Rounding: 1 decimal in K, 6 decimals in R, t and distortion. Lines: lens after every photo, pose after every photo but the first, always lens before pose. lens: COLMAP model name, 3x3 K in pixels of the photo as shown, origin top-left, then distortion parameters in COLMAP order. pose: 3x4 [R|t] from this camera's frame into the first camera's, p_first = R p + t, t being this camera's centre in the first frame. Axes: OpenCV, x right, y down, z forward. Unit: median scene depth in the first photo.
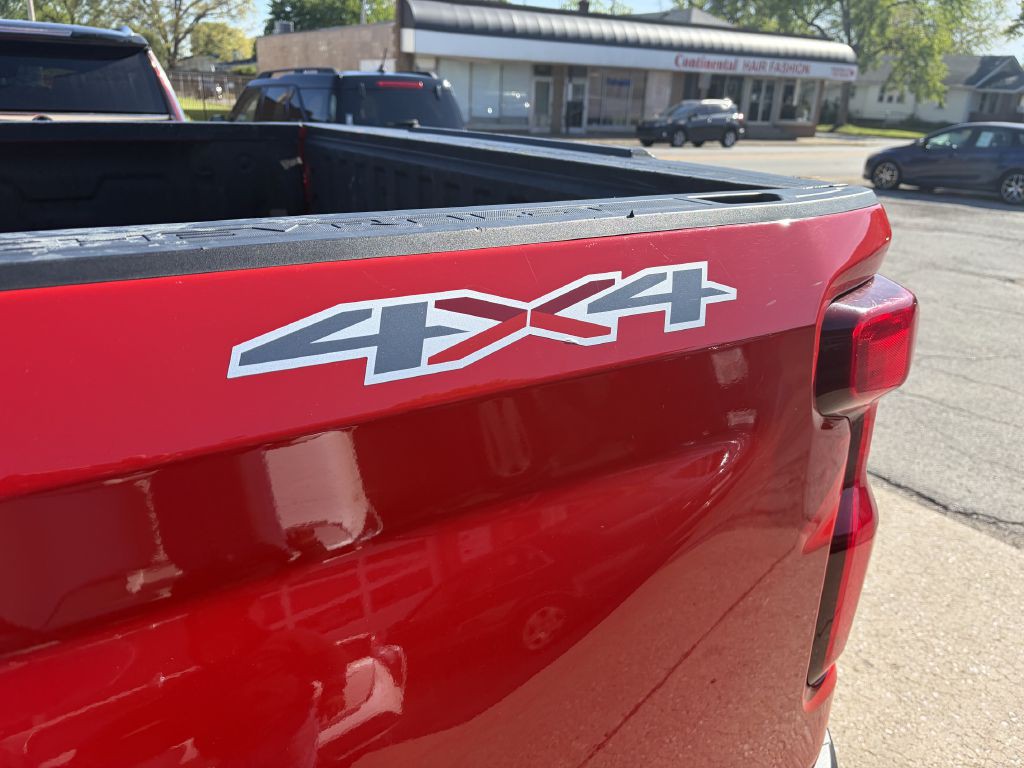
lens RADIAL K [[772.0, 0, 512.0], [0, 772.0, 384.0], [0, 0, 1]] dist [0.047842, -0.052782]
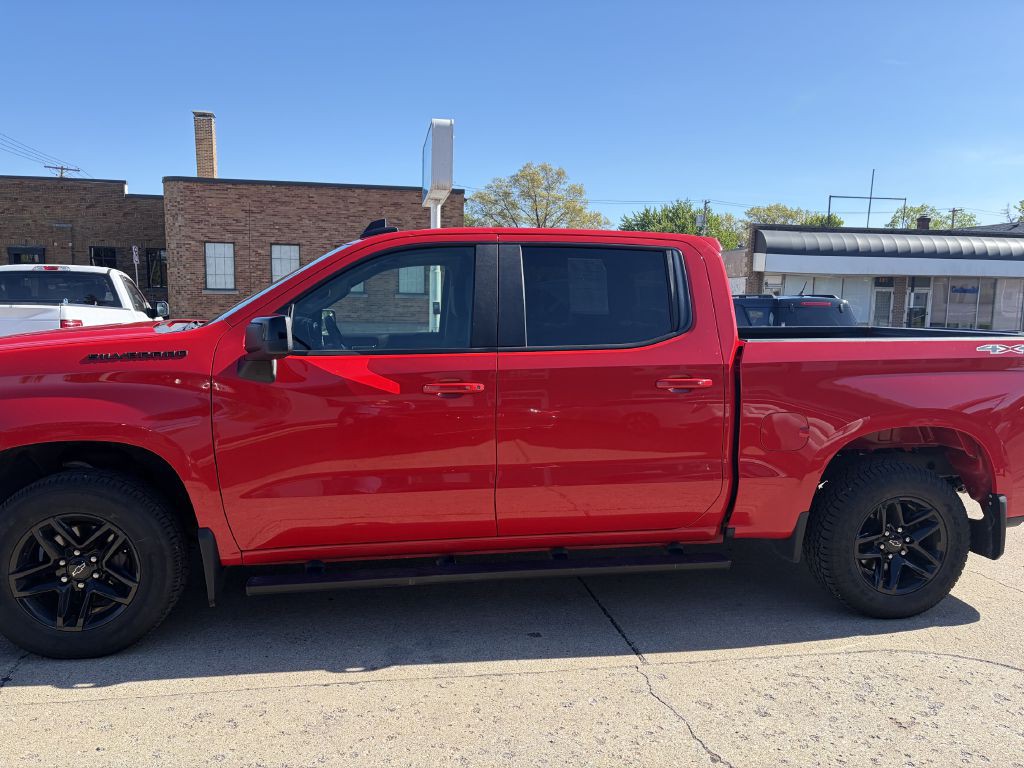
lens RADIAL K [[772.0, 0, 512.0], [0, 772.0, 384.0], [0, 0, 1]] dist [0.047842, -0.052782]
pose [[0.925134, 0.024810, -0.378828, -0.025187], [-0.118927, 0.966576, -0.227128, 0.040750], [0.360531, 0.255177, 0.897163, -0.120417]]
